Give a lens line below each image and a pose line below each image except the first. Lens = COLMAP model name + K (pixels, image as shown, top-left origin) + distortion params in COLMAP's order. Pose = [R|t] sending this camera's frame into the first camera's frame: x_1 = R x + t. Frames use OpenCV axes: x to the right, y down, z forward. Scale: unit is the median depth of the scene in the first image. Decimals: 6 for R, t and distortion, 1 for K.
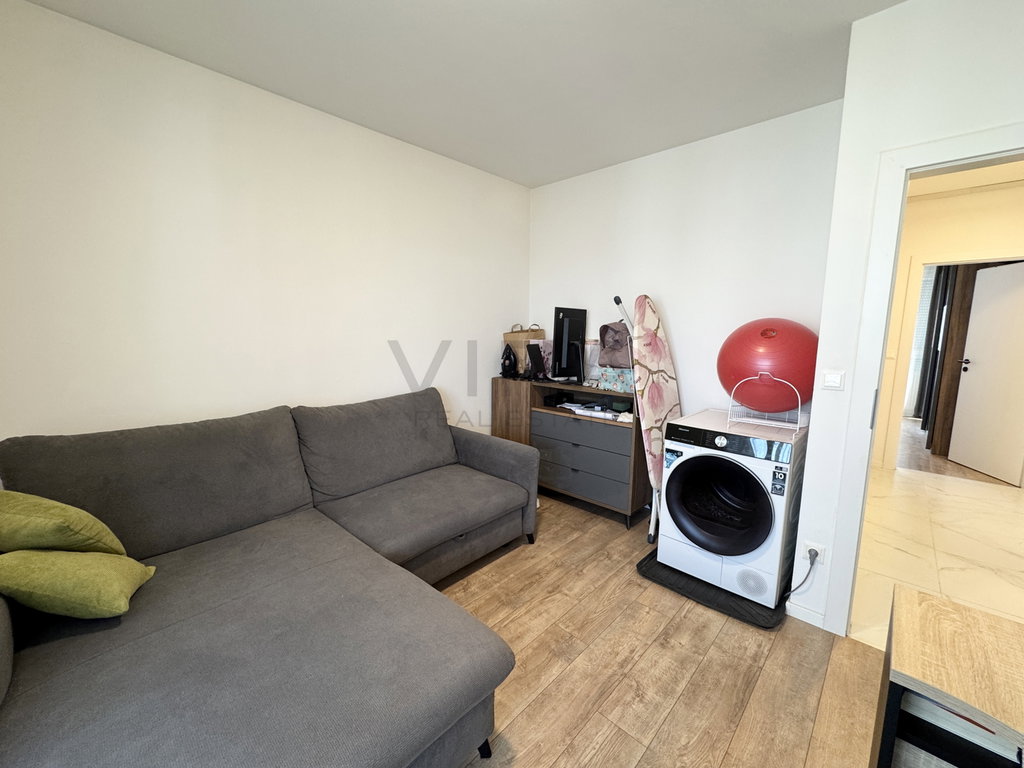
lens RADIAL K [[409.5, 0, 511.0], [0, 409.5, 383.9], [0, 0, 1]] dist [-0.003277, -0.000067]
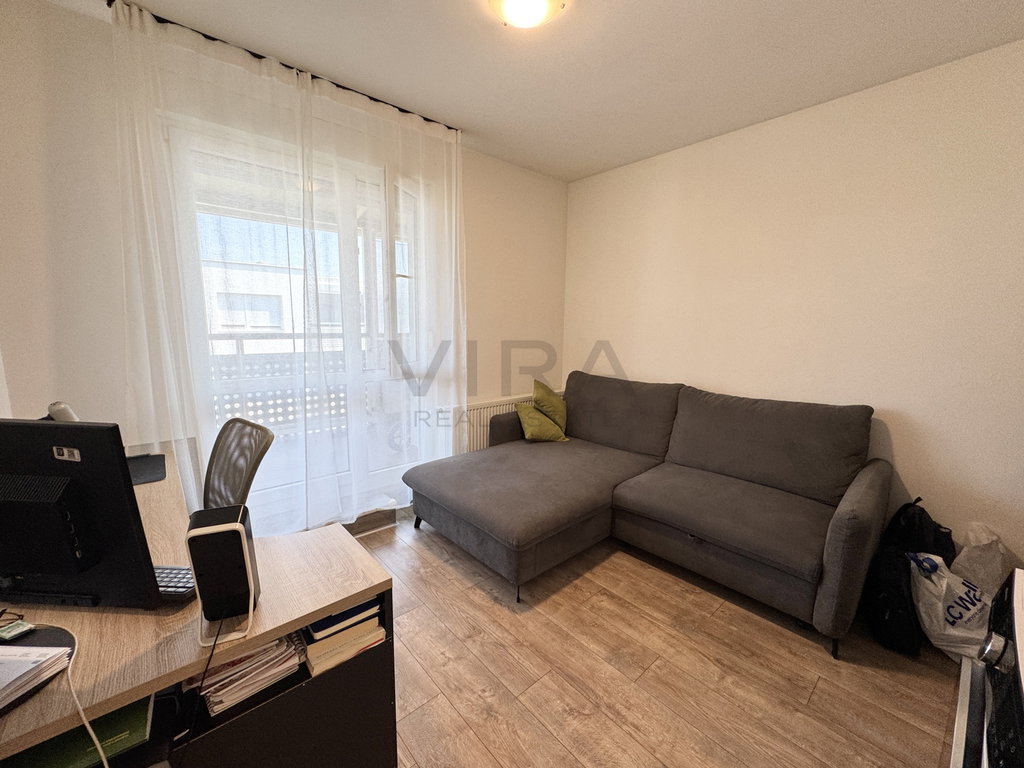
lens RADIAL K [[409.5, 0, 513.6], [0, 409.5, 387.9], [0, 0, 1]] dist [-0.003277, -0.000067]
pose [[-0.077487, 0.146206, -0.986215, 0.978610], [-0.150206, 0.976186, 0.156521, -0.073281], [0.985614, 0.160263, -0.053680, 0.689450]]
